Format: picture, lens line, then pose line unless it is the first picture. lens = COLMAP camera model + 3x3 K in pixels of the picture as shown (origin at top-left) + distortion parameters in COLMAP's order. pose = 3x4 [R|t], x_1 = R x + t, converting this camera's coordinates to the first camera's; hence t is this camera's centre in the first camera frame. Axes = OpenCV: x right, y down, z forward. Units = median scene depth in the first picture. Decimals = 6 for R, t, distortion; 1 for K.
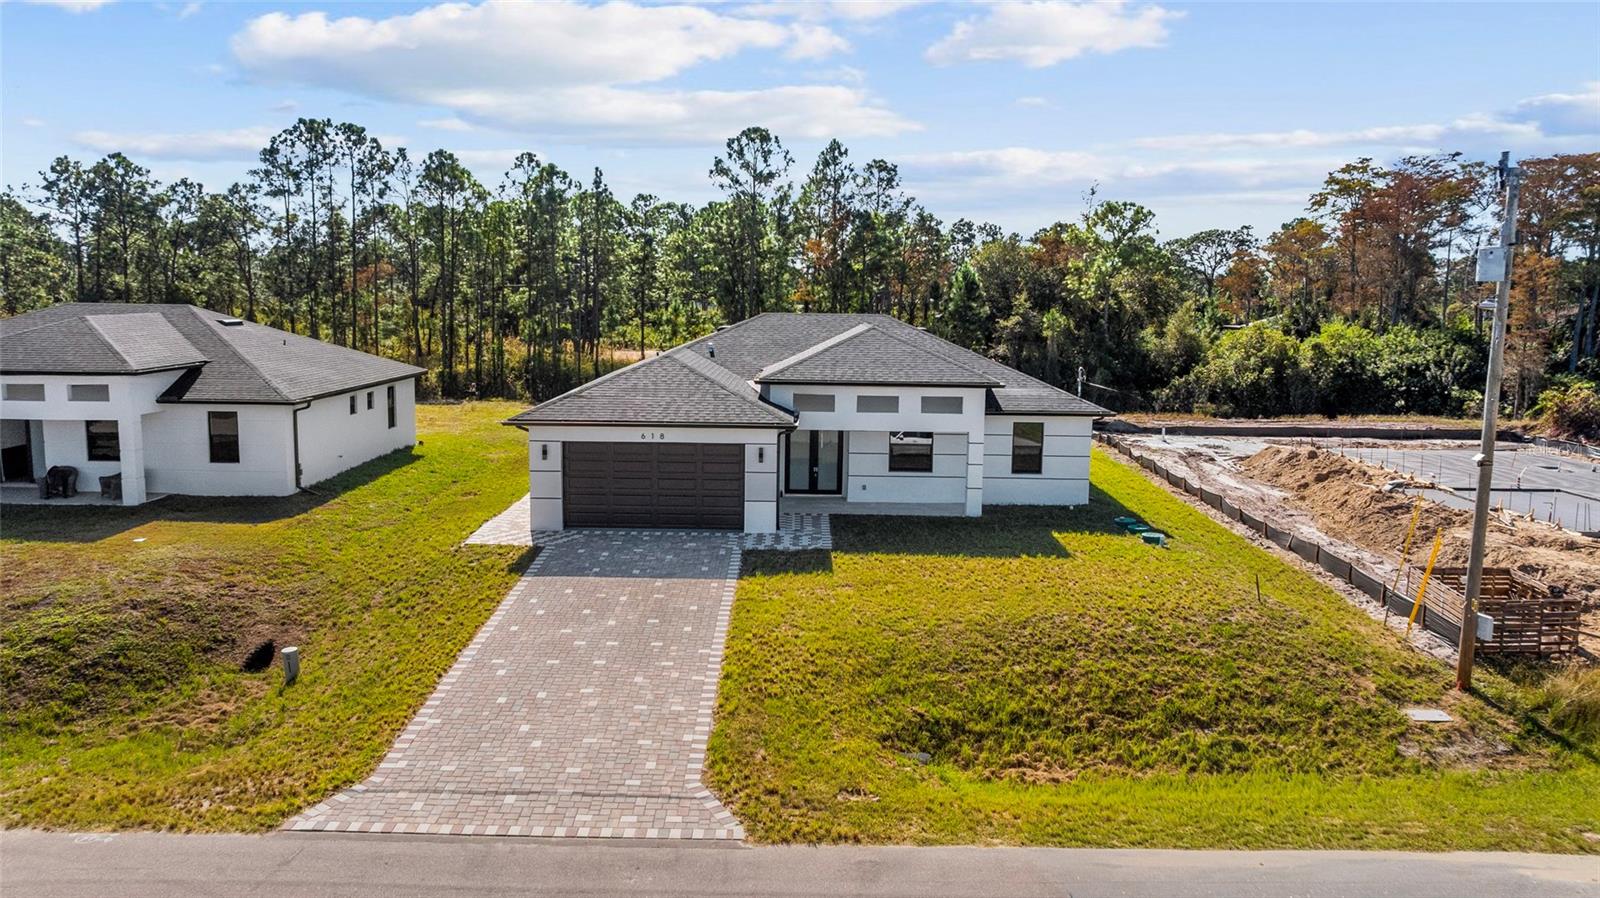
lens RADIAL K [[1145.6, 0, 811.7], [0, 1145.6, 442.1], [0, 0, 1]] dist [-0.027481, 0.006929]
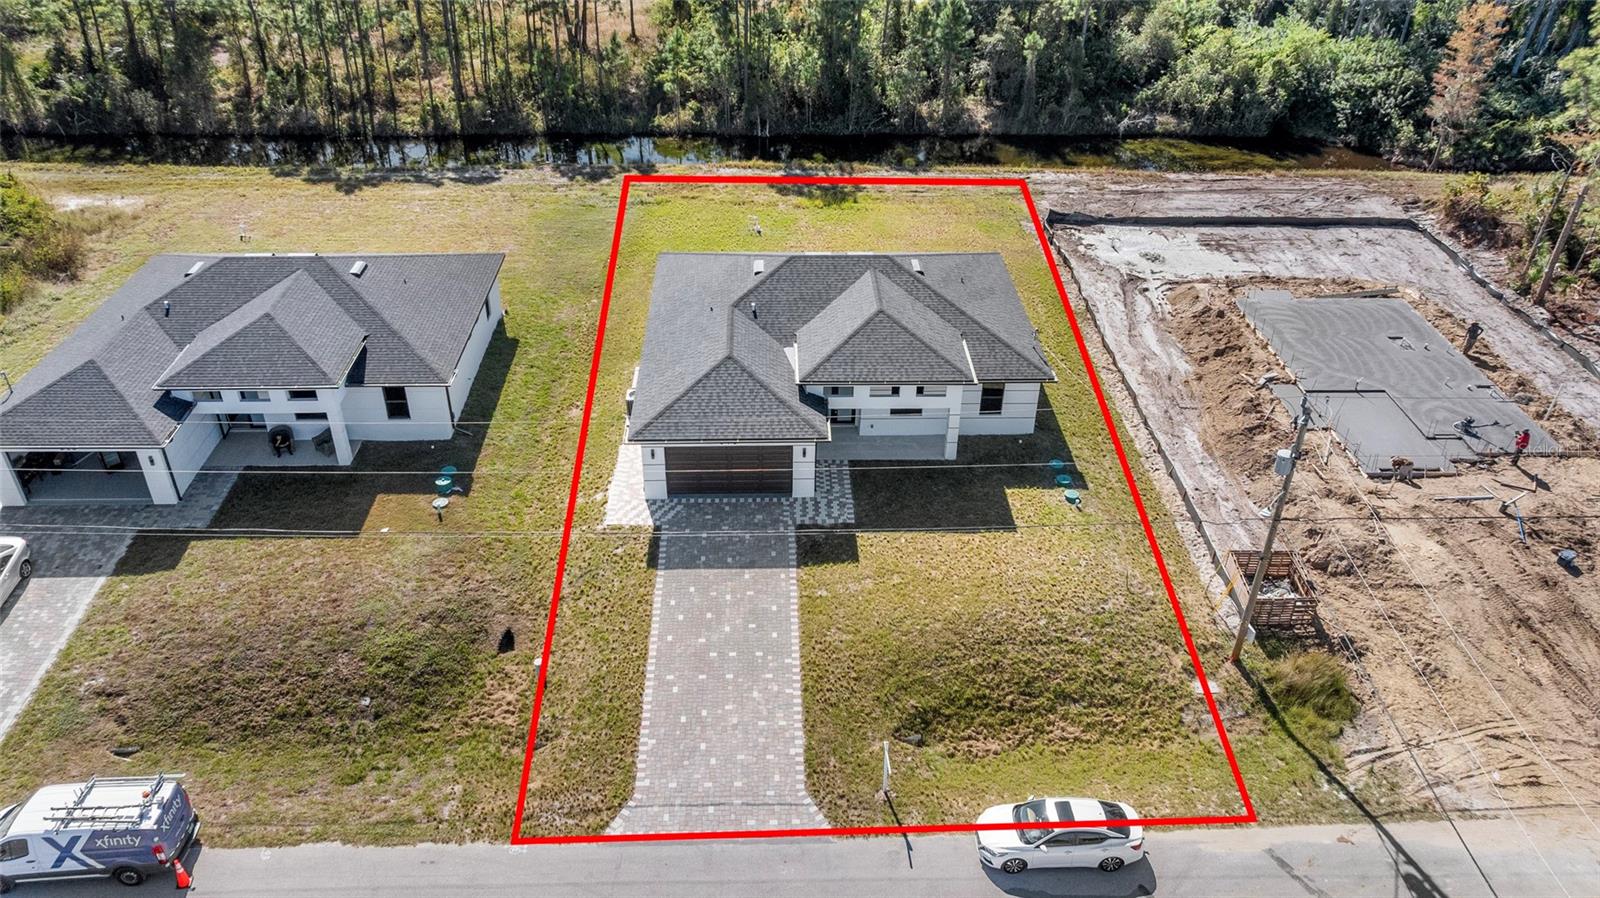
lens RADIAL K [[1156.1, 0, 811.6], [0, 1156.1, 442.1], [0, 0, 1]] dist [-0.025969, 0.005866]
pose [[0.999536, -0.016307, 0.025718, -0.067227], [0.003745, 0.903945, 0.427632, -0.574978], [-0.030221, -0.427338, 0.903587, -0.278438]]
